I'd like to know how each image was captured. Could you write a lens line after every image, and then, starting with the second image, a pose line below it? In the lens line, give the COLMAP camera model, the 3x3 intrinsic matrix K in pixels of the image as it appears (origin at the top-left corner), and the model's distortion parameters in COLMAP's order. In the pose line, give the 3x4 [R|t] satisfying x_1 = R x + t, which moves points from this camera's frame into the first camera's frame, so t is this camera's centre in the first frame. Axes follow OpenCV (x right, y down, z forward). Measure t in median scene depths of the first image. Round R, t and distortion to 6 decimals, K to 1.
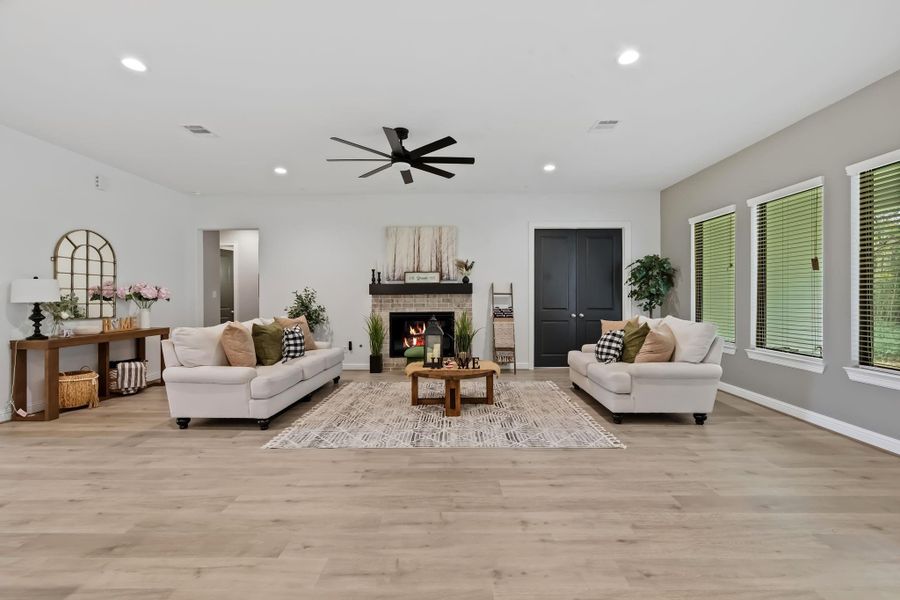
lens RADIAL K [[367.4, 0, 450.0], [0, 367.4, 300.0], [0, 0, 1]] dist [-0.000569, -0.000163]
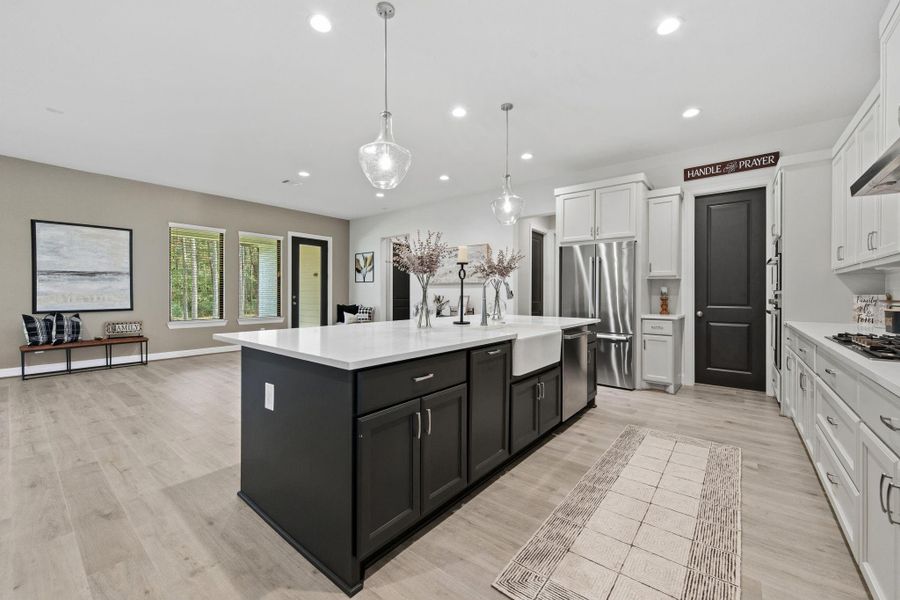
lens RADIAL K [[355.8, 0, 452.3], [0, 355.8, 293.3], [0, 0, 1]] dist [-0.001207, -0.000245]
pose [[-0.788159, 0.002446, 0.615466, -0.804897], [0.005896, 0.999976, 0.003577, 0.018806], [-0.615443, 0.006448, -0.788155, 0.413732]]
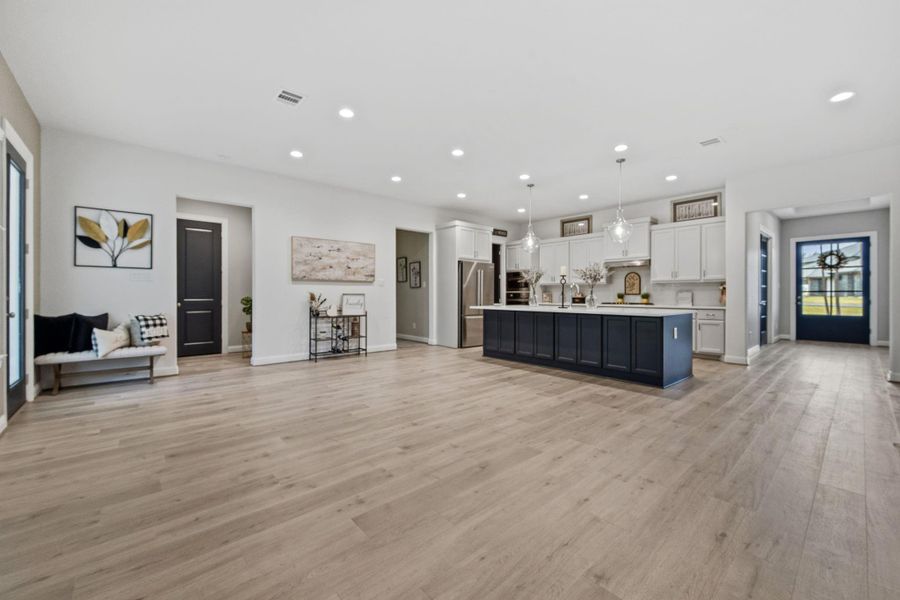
lens RADIAL K [[363.5, 0, 450.0], [0, 363.5, 300.0], [0, 0, 1]] dist [-0.000288, -0.000096]
pose [[-0.741472, 0.012146, -0.670874, 0.513497], [-0.005522, 0.999692, 0.024203, 0.021763], [0.670961, 0.021650, -0.741177, 0.531069]]
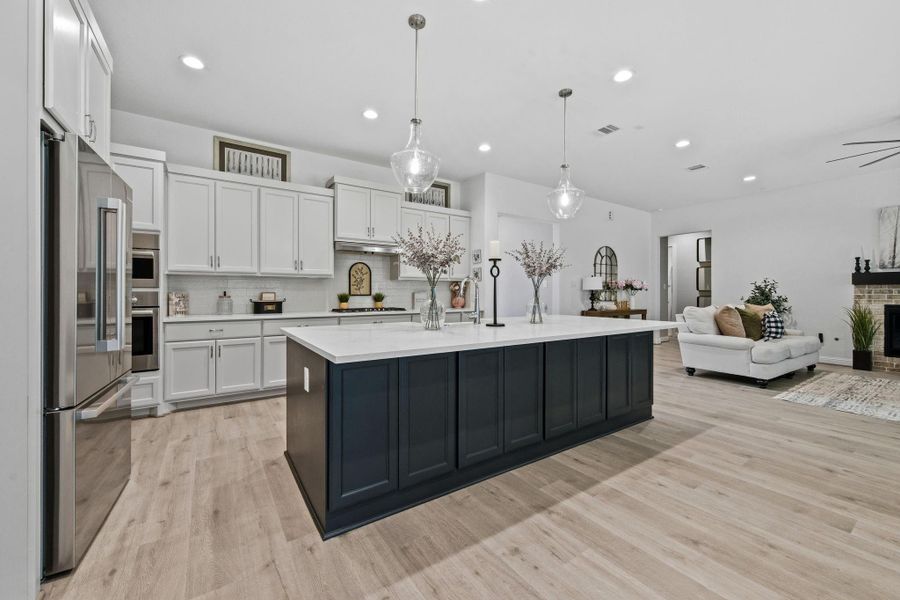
lens RADIAL K [[355.8, 0, 452.3], [0, 355.8, 293.3], [0, 0, 1]] dist [-0.001207, -0.000245]
pose [[0.574395, 0.006139, -0.818556, -0.075728], [-0.012070, 0.999927, -0.000971, 0.023314], [0.818490, 0.010438, 0.574427, -0.396205]]
